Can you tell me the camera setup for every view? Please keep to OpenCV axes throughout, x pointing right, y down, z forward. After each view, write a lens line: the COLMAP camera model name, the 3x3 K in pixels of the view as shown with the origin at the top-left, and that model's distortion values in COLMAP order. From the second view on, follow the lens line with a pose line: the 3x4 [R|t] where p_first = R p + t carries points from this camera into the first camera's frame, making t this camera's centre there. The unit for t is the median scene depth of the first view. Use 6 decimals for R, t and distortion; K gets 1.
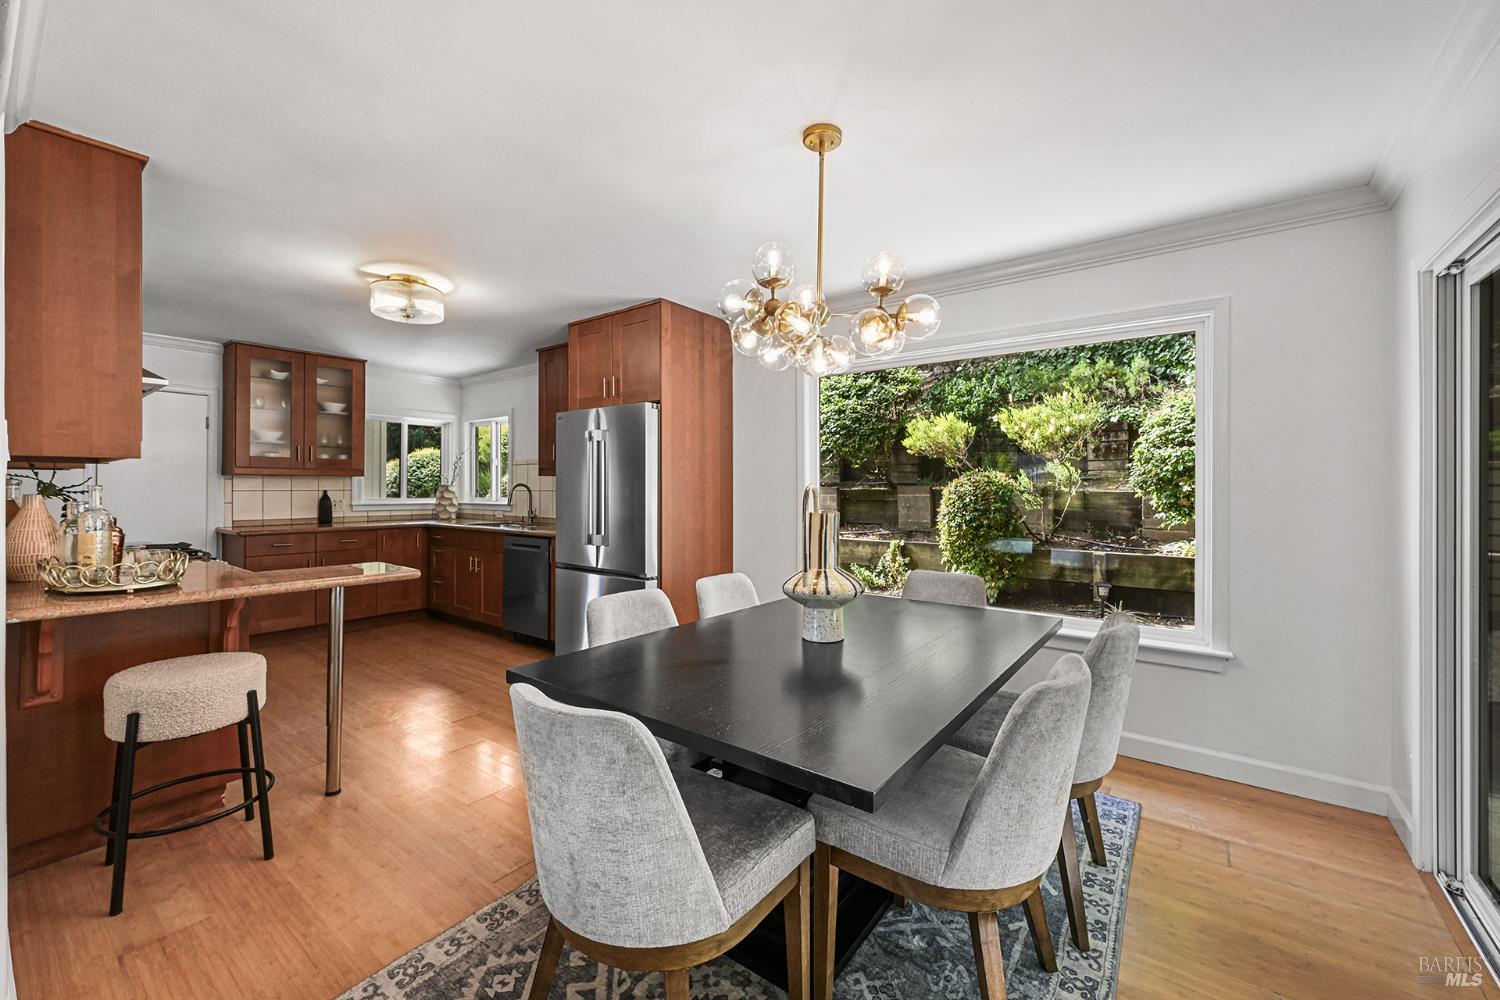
lens RADIAL K [[586.0, 0, 754.9], [0, 586.0, 493.5], [0, 0, 1]] dist [-0.001755, 0.000359]
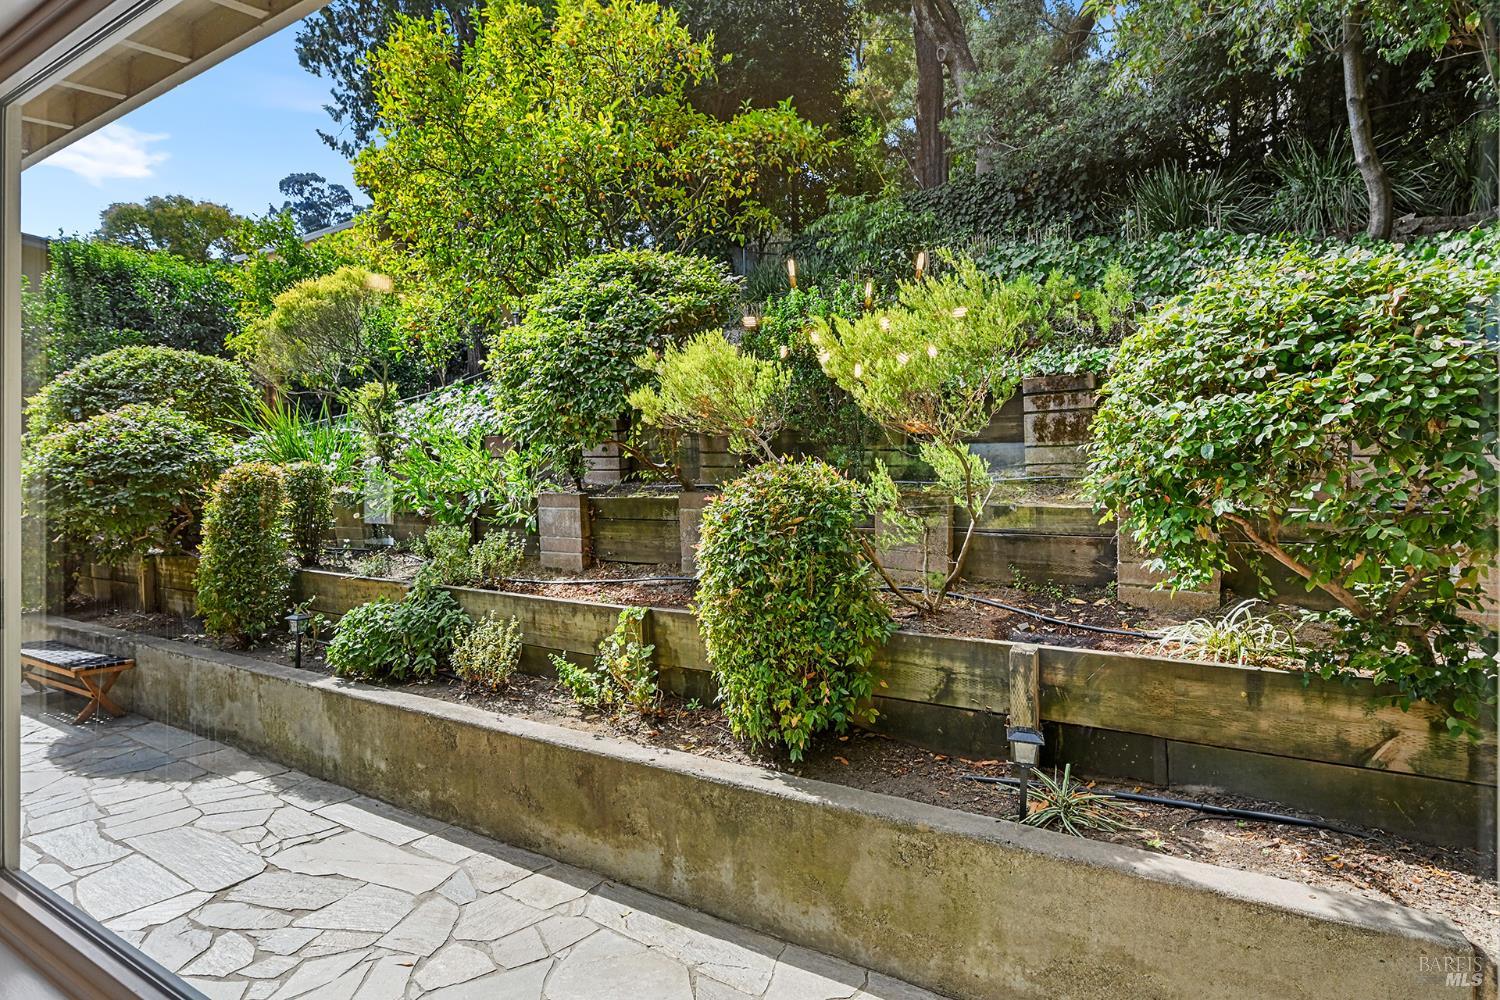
lens RADIAL K [[728.1, 0, 750.6], [0, 728.1, 496.2], [0, 0, 1]] dist [-0.002196, -0.000522]
pose [[0.994403, 0.003833, 0.105583, 0.305530], [-0.003701, 0.999992, -0.001446, -0.010867], [-0.105588, 0.001047, 0.994409, 0.447962]]
